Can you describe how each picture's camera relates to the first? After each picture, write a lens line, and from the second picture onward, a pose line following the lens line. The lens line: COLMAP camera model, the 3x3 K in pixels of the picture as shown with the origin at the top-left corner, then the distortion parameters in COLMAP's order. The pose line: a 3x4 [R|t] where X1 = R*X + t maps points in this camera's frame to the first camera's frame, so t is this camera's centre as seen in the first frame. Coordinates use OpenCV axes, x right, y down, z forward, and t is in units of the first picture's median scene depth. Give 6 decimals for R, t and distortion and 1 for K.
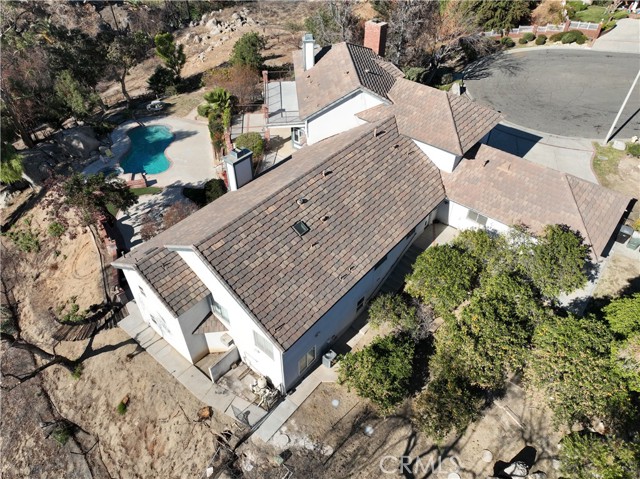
lens RADIAL K [[440.7, 0, 320.0], [0, 440.7, 239.5], [0, 0, 1]] dist [-0.001293, -0.000409]
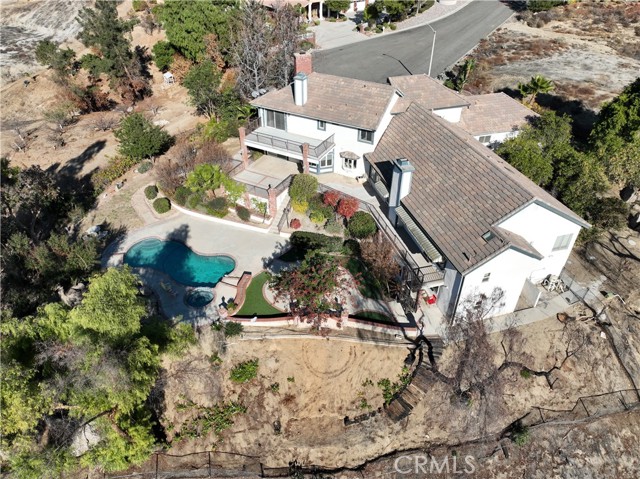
lens RADIAL K [[441.6, 0, 320.0], [0, 441.6, 239.5], [0, 0, 1]] dist [-0.035154, 0.005085]
pose [[0.568790, -0.509783, 0.645444, -1.263667], [0.568096, 0.810983, 0.139901, -0.344921], [-0.594764, 0.287101, 0.750886, 0.362109]]
